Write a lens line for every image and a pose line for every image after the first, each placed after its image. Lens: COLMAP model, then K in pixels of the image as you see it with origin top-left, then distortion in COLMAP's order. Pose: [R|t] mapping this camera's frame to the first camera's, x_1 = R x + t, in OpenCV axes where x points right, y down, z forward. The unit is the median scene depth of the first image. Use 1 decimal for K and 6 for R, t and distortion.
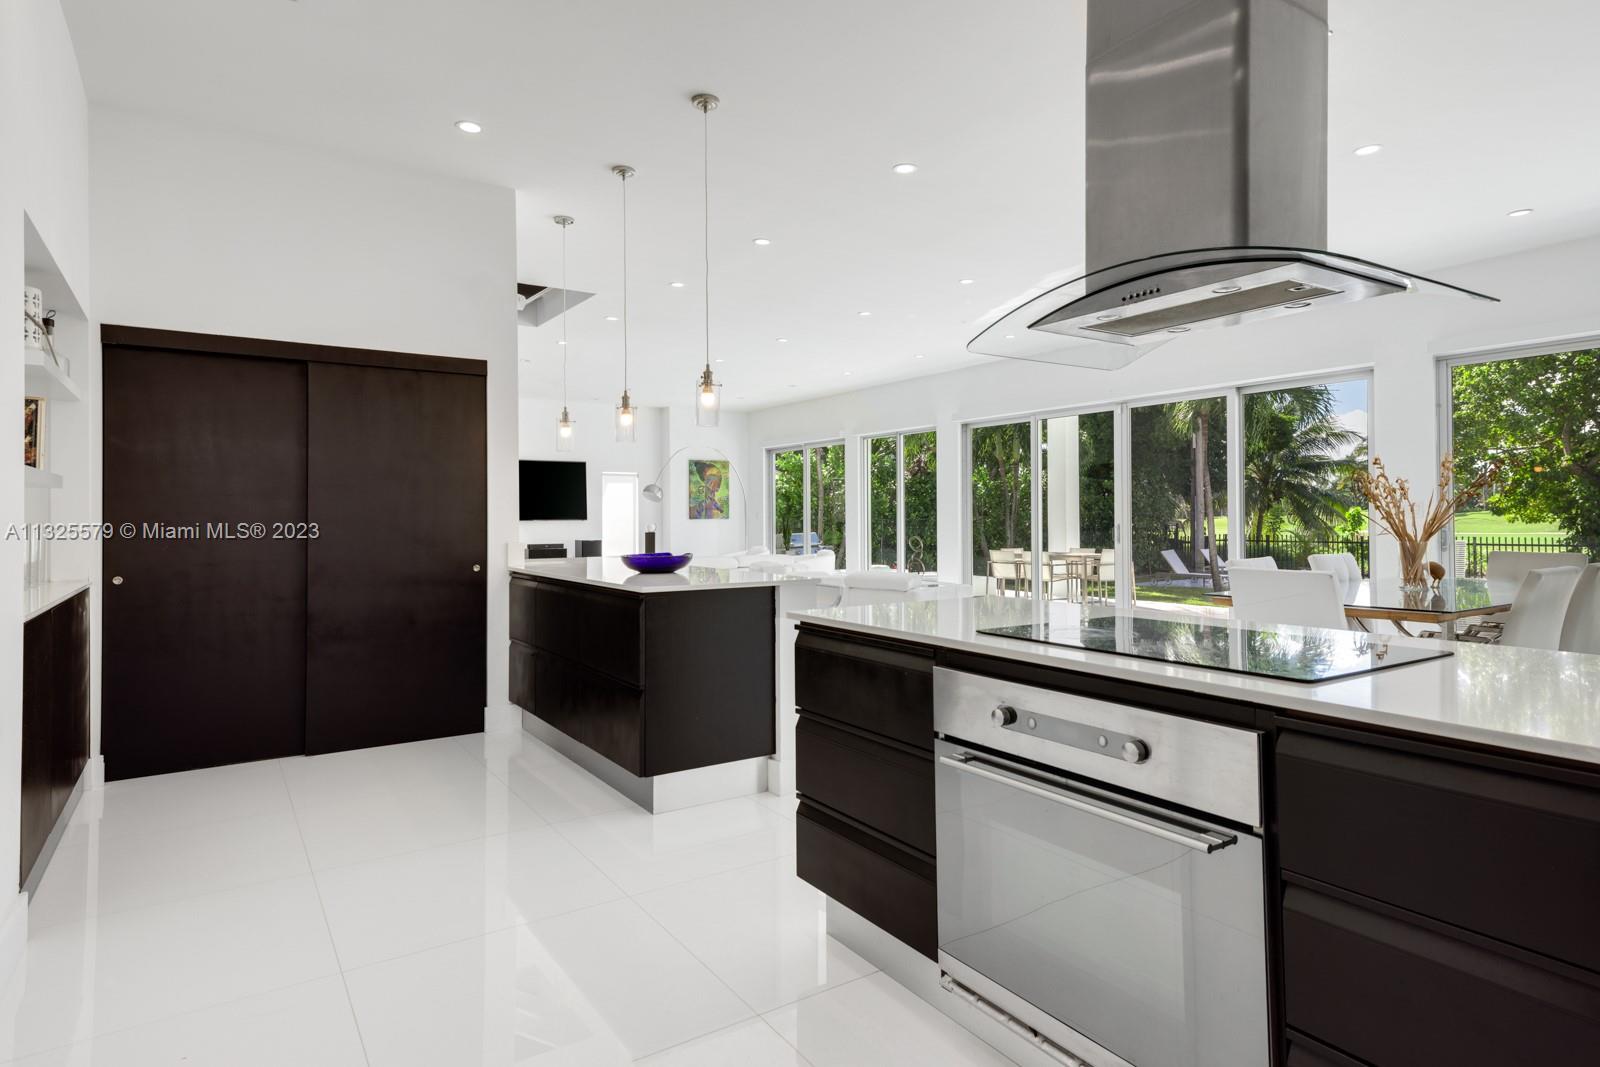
lens RADIAL K [[892.7, 0, 800.0], [0, 892.7, 533.5], [0, 0, 1]] dist [0.032379, -0.000322]
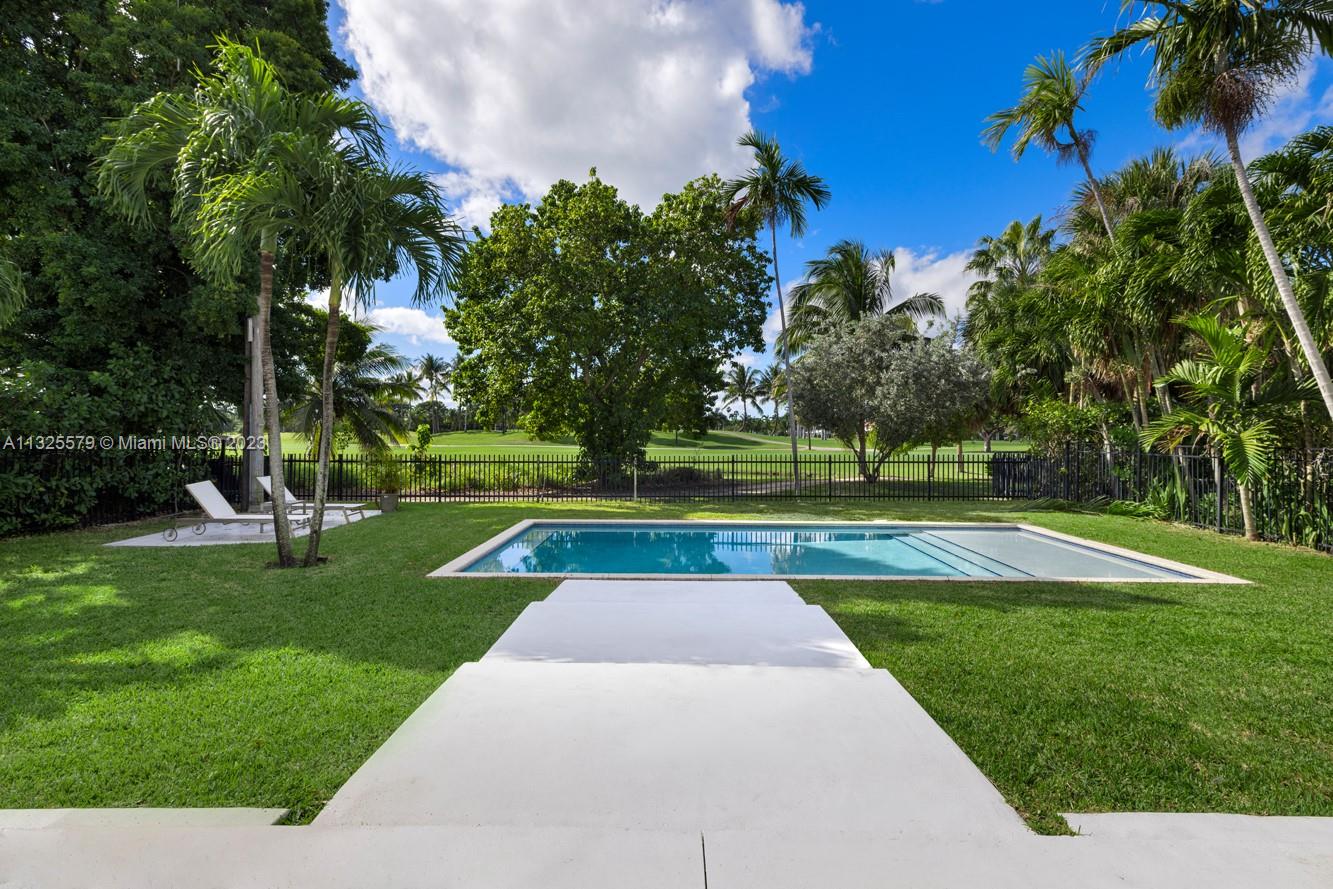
lens RADIAL K [[638.9, 0, 675.5], [0, 638.9, 436.4], [0, 0, 1]] dist [0.001660, 0.000376]
pose [[0.543863, 0.011796, 0.839091, 0.303994], [0.002888, 0.999869, -0.015928, -0.005126], [-0.839169, 0.011085, 0.543757, 0.676220]]
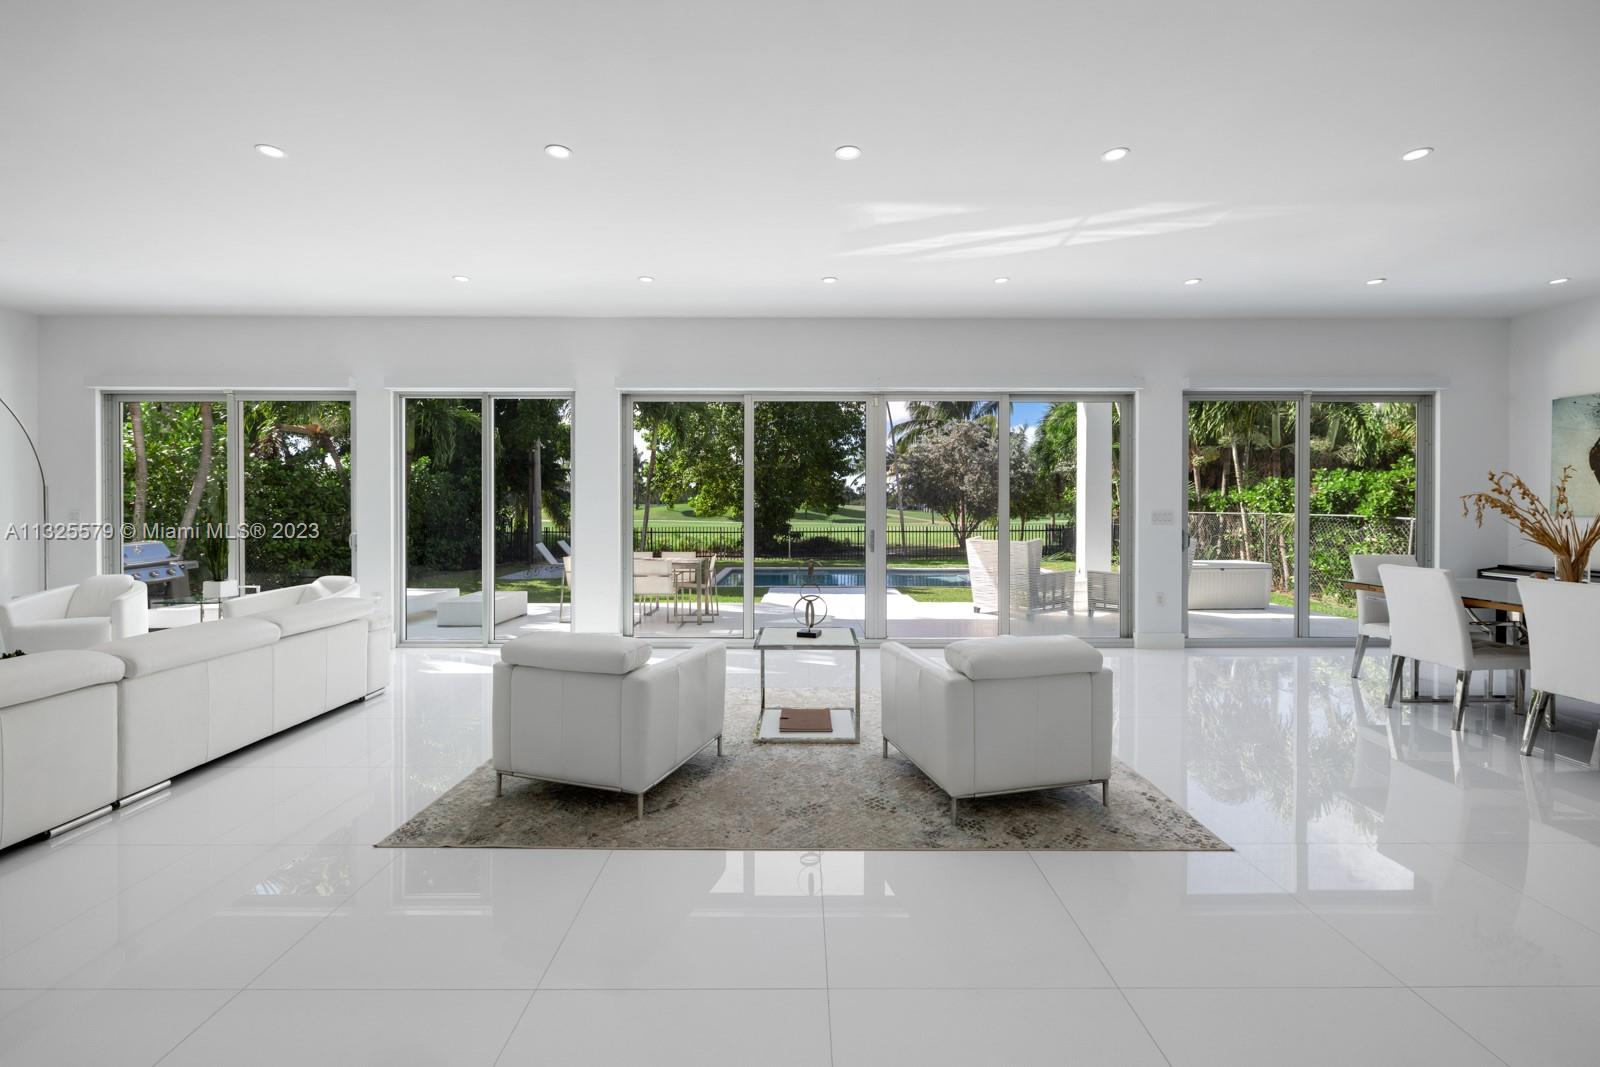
lens RADIAL K [[681.8, 0, 799.1], [0, 681.8, 515.1], [0, 0, 1]] dist [0.002001, 0.000147]
pose [[0.545610, -0.002735, 0.838035, -0.154058], [0.010423, 0.999939, -0.003523, -0.014334], [-0.837974, 0.010657, 0.545605, 0.424165]]
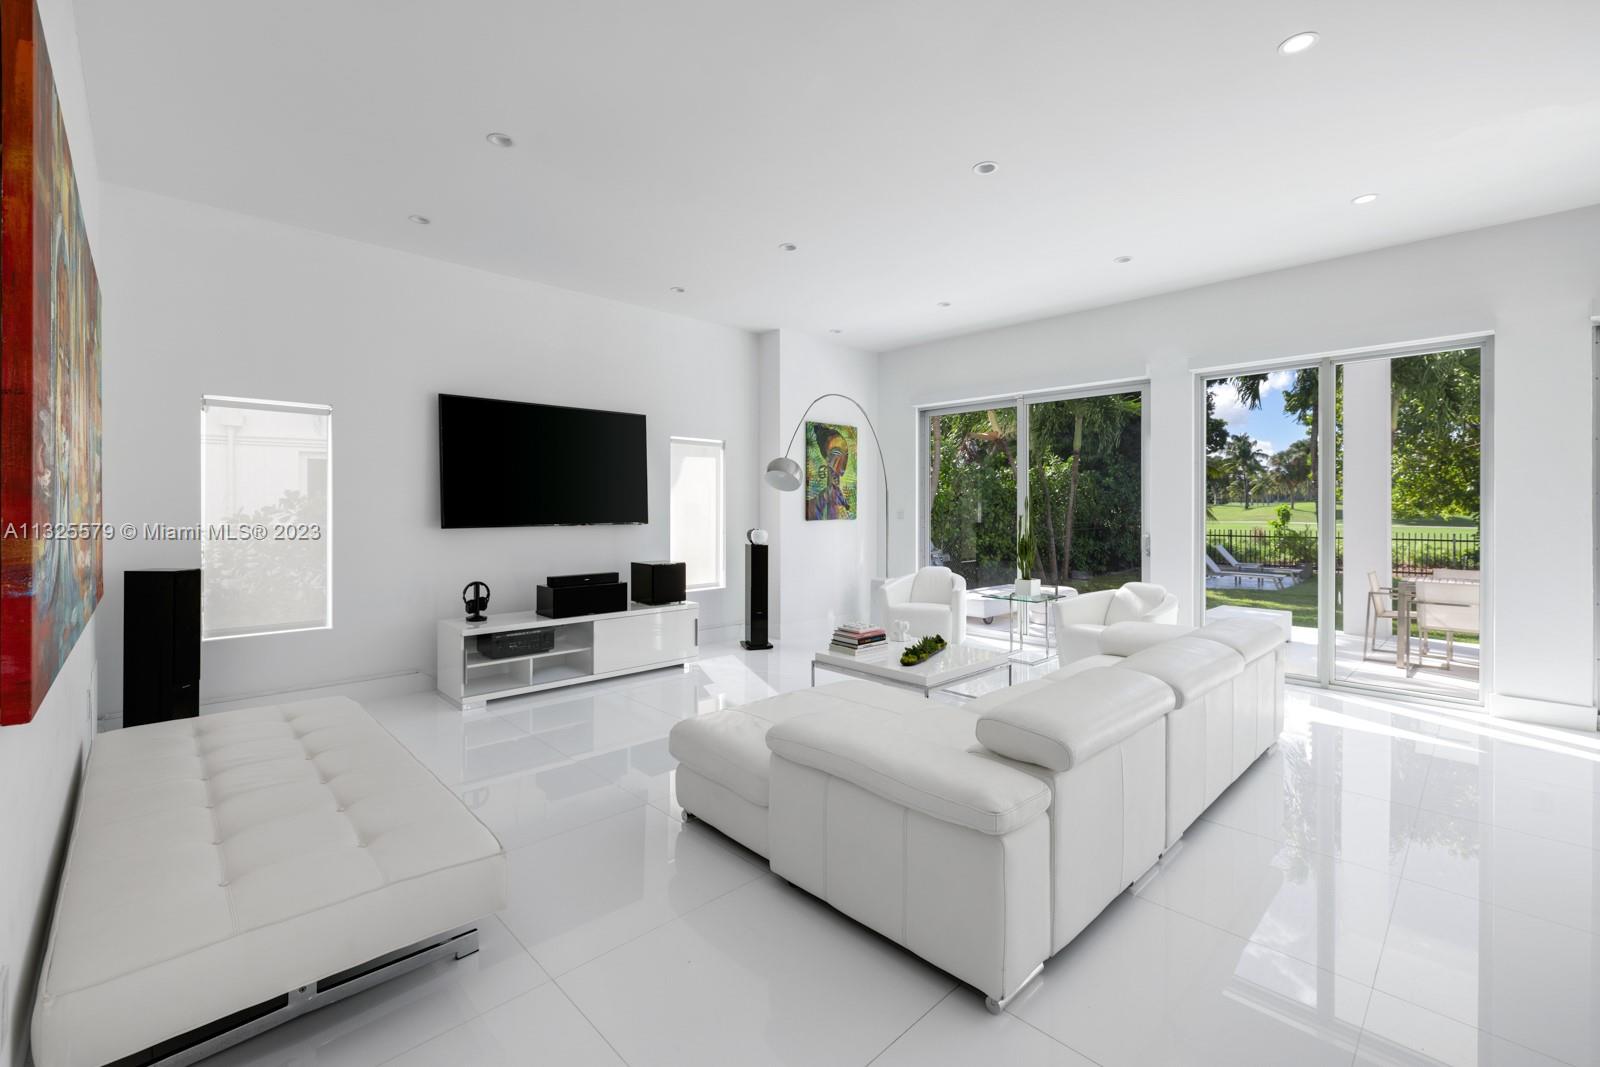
lens RADIAL K [[681.8, 0, 799.1], [0, 681.8, 515.1], [0, 0, 1]] dist [0.002001, 0.000147]
pose [[0.981199, 0.003142, 0.192975, -0.213410], [-0.002073, 0.999981, -0.005740, -0.016753], [-0.192990, 0.005233, 0.981187, 0.543411]]
